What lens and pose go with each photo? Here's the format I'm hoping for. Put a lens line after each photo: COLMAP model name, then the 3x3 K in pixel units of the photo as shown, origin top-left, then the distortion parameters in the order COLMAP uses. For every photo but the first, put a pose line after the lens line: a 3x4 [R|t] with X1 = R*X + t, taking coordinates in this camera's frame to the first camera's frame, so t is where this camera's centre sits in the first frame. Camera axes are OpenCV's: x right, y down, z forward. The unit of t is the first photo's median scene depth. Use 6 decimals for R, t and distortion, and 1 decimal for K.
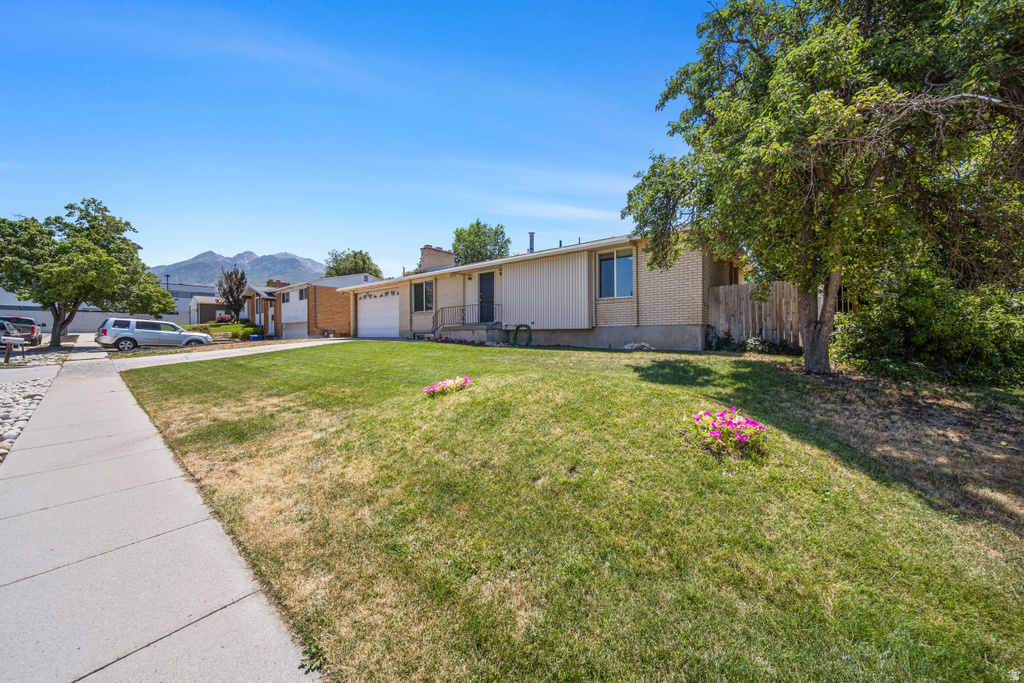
lens RADIAL K [[352.8, 0, 511.4], [0, 352.8, 335.8], [0, 0, 1]] dist [-0.000180, -0.000040]
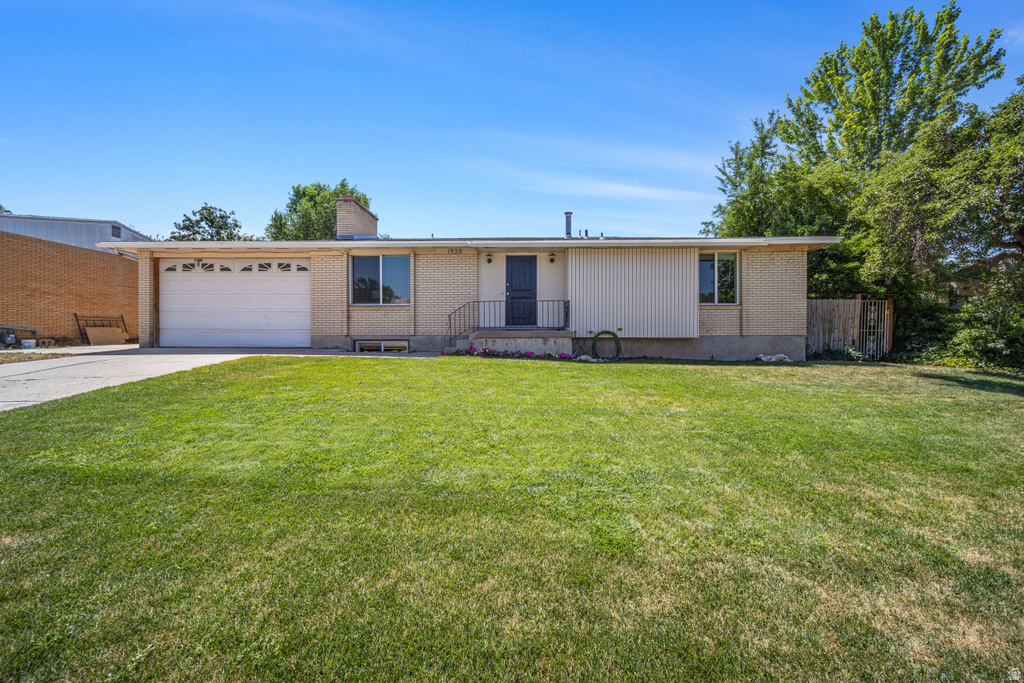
lens RADIAL K [[352.8, 0, 512.0], [0, 352.8, 346.2], [0, 0, 1]] dist [-0.000180, -0.000040]
pose [[0.792576, -0.002546, 0.609767, -0.525289], [-0.003289, 0.999959, 0.008452, -0.004273], [-0.609764, -0.008704, 0.792535, 0.467147]]
